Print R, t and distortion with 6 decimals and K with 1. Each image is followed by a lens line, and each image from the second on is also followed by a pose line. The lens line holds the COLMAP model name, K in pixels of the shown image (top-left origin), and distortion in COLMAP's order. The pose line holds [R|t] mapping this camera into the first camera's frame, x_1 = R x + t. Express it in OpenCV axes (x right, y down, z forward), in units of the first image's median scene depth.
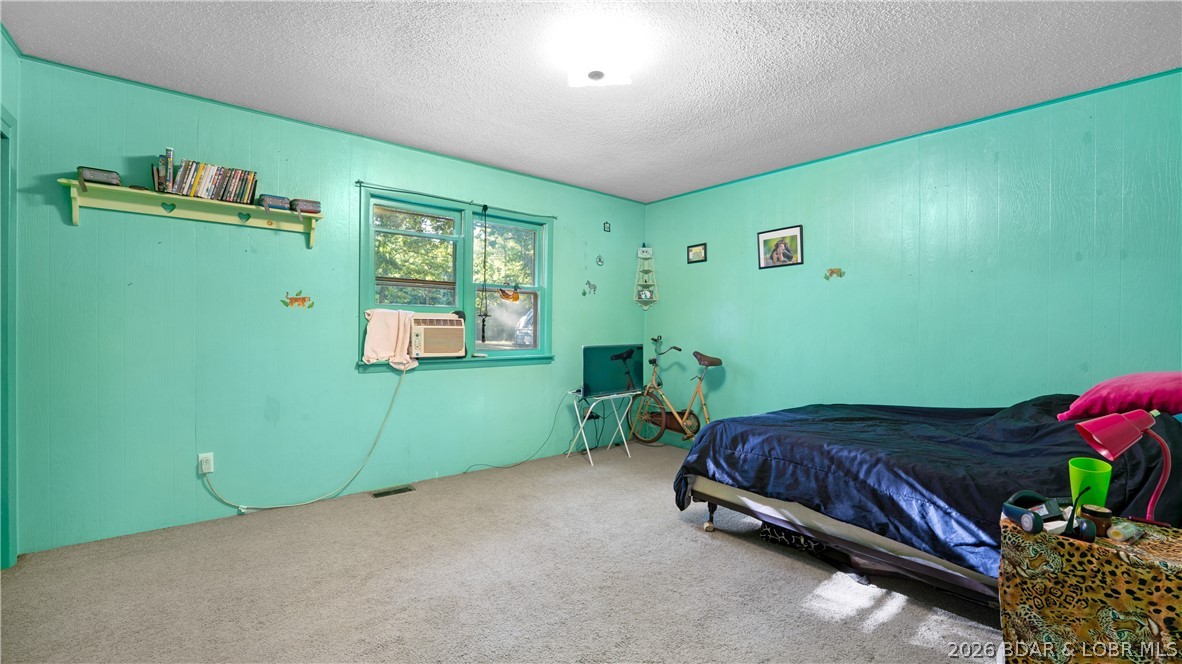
lens RADIAL K [[520.0, 0, 592.8], [0, 520.0, 355.8], [0, 0, 1]] dist [-0.001180, -0.000007]
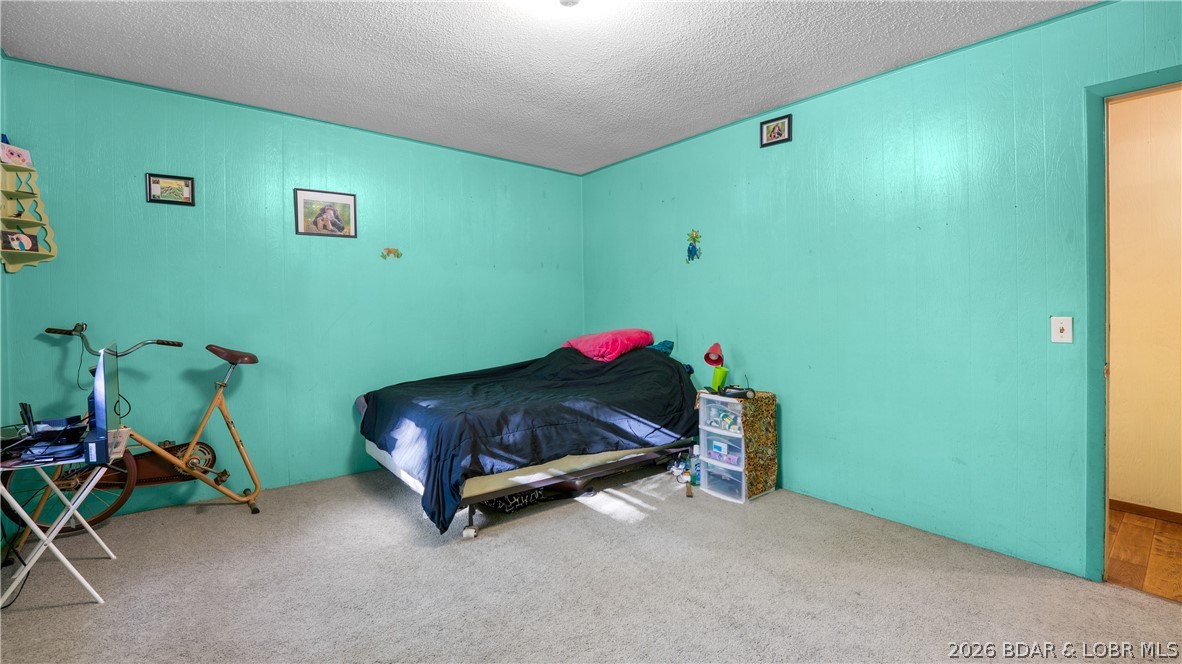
lens RADIAL K [[501.3, 0, 588.5], [0, 501.3, 323.8], [0, 0, 1]] dist [-0.021413, -0.000261]
pose [[0.000142, -0.035036, 0.999386, -0.632659], [0.050429, 0.998115, 0.034984, -0.048501], [-0.998728, 0.050393, 0.001909, 0.798297]]
